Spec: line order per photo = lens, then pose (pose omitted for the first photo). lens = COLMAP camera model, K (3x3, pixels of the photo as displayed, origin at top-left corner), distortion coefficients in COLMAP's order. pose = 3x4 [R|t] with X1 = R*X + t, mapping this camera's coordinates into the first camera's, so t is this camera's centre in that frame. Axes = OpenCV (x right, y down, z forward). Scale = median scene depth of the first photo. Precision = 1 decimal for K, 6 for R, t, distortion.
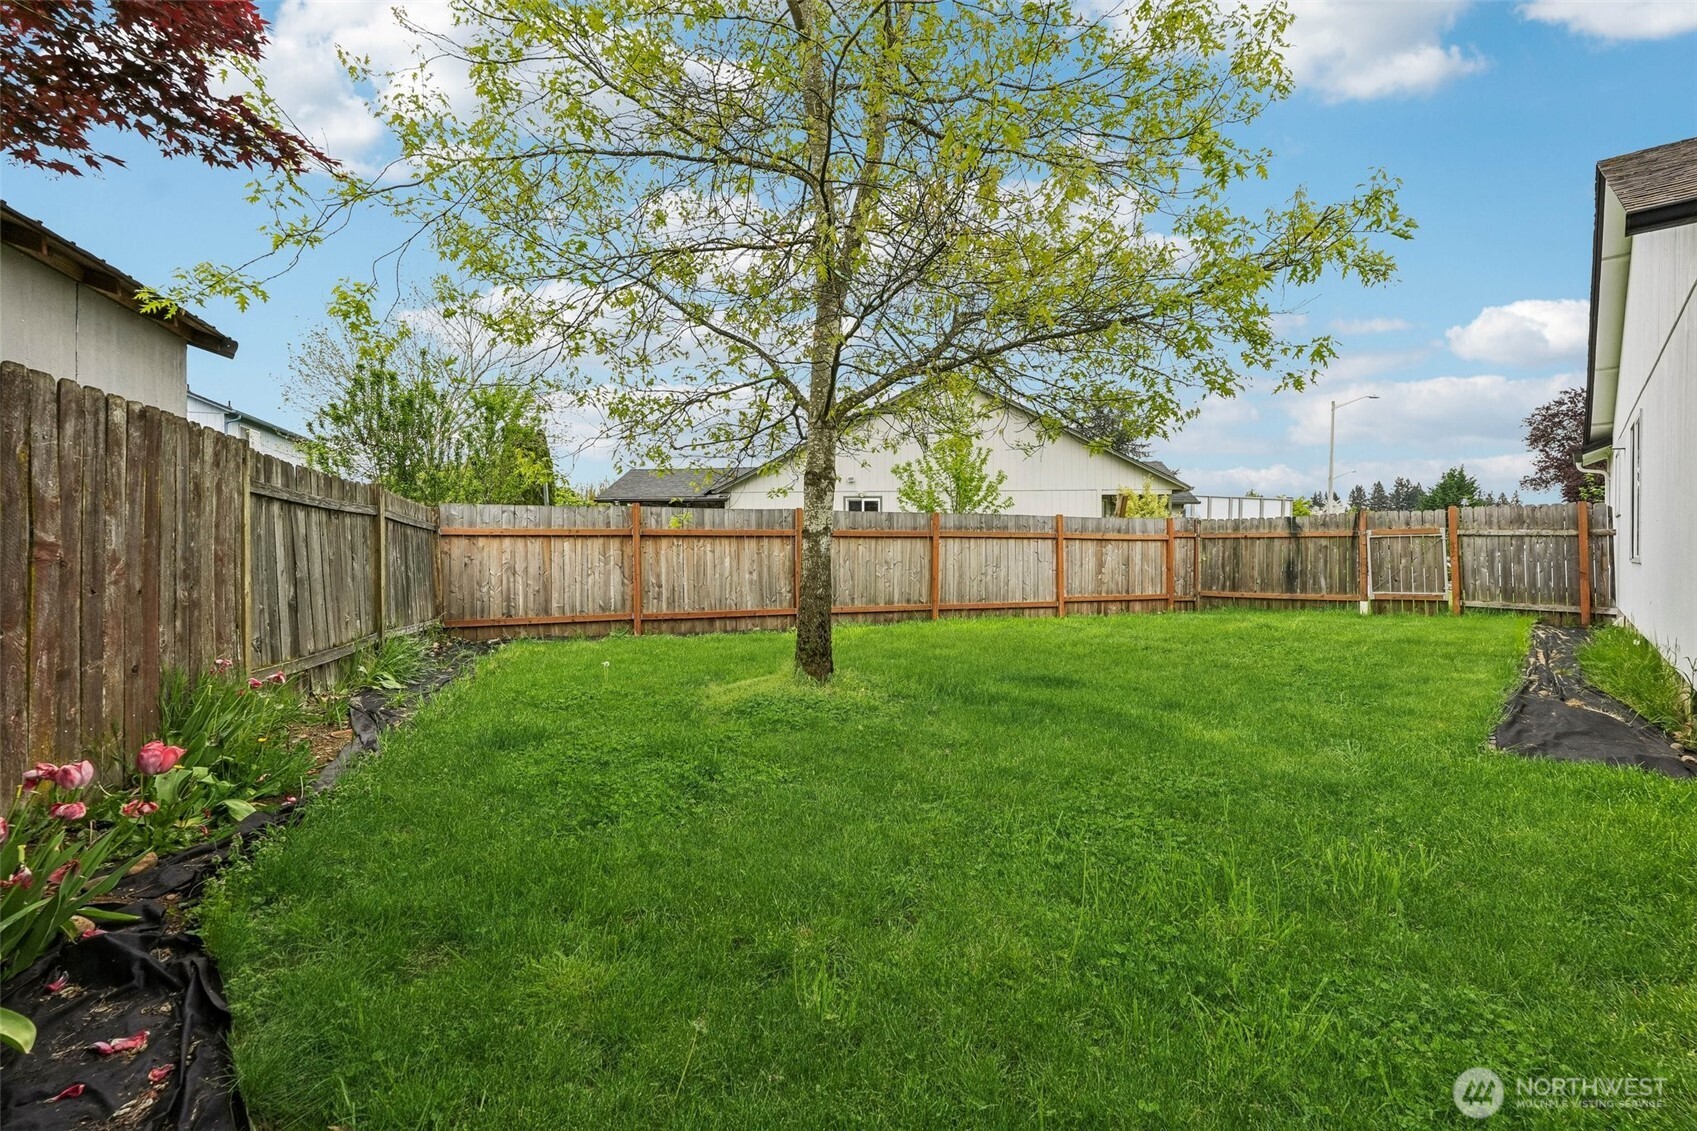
lens RADIAL K [[785.6, 0, 841.6], [0, 785.6, 555.3], [0, 0, 1]] dist [-0.004081, -0.000238]
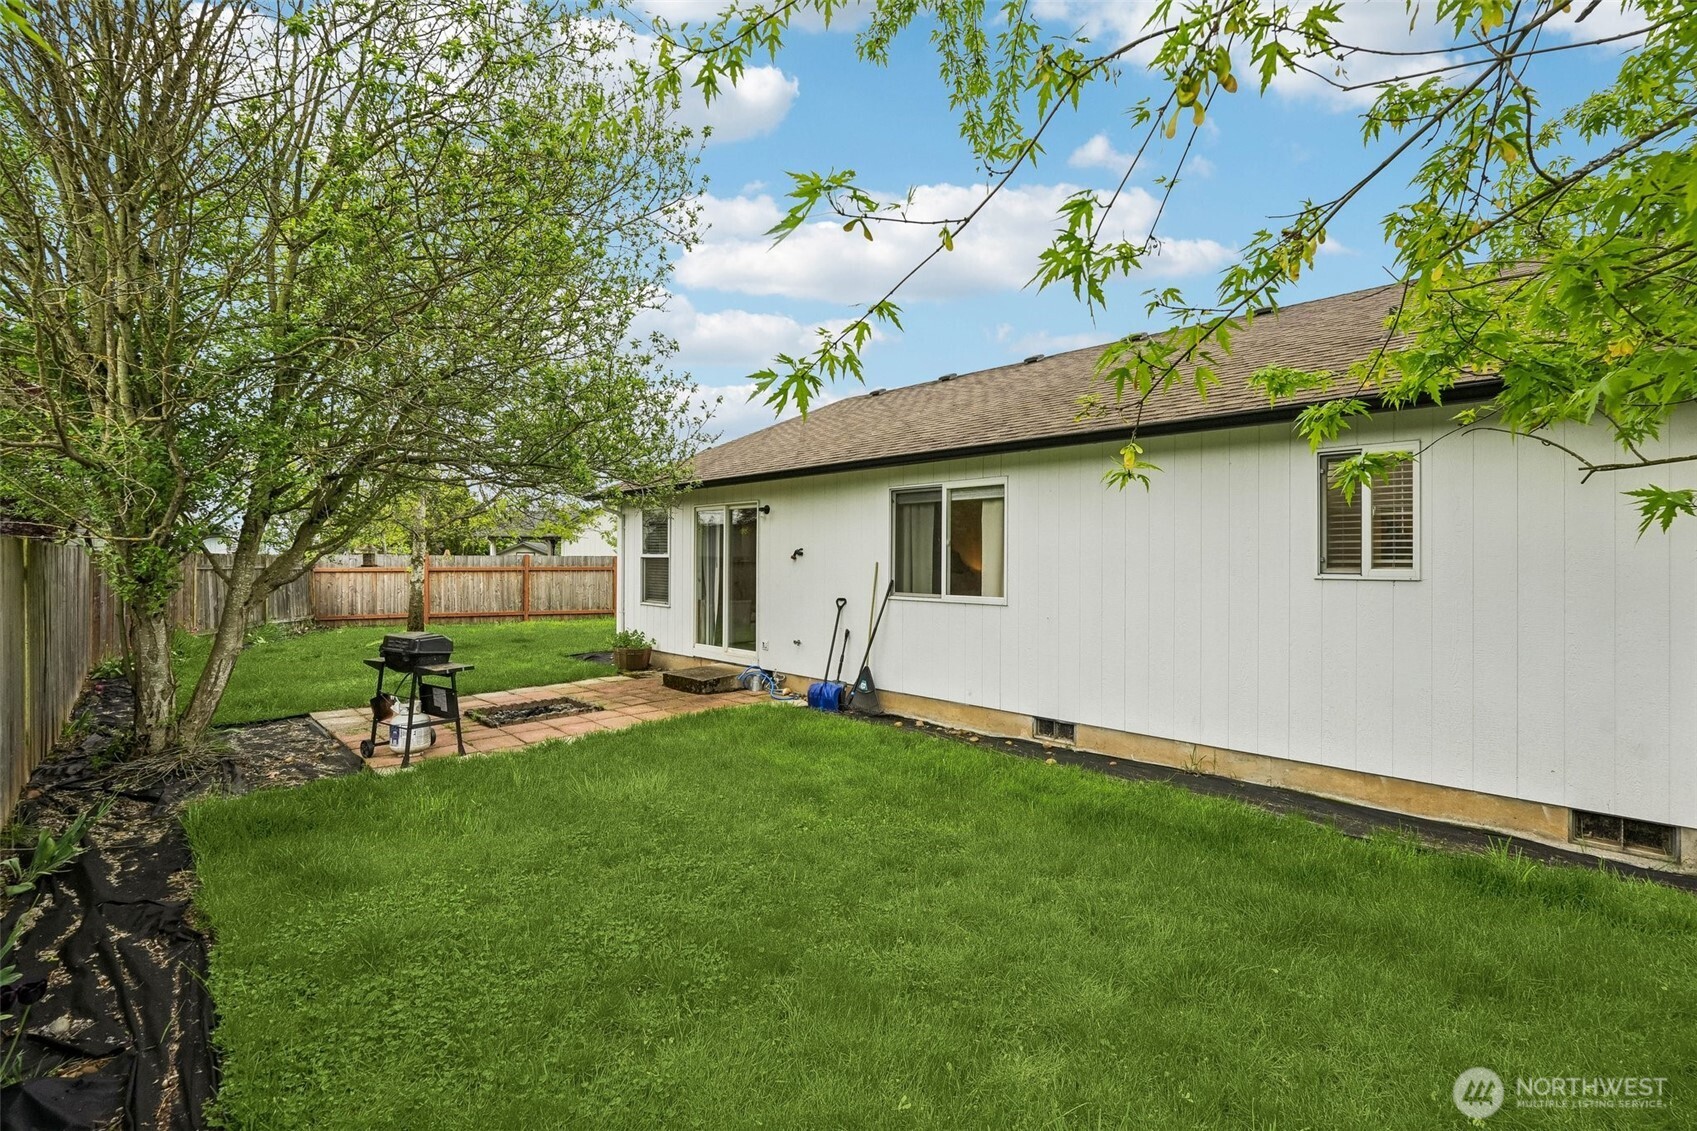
lens RADIAL K [[785.6, 0, 856.2], [0, 785.6, 570.6], [0, 0, 1]] dist [-0.004081, -0.000238]
pose [[0.999989, 0.004596, 0.000033, 0.710823], [-0.004596, 0.999901, 0.013331, -0.053086], [0.000028, -0.013331, 0.999911, -0.800353]]
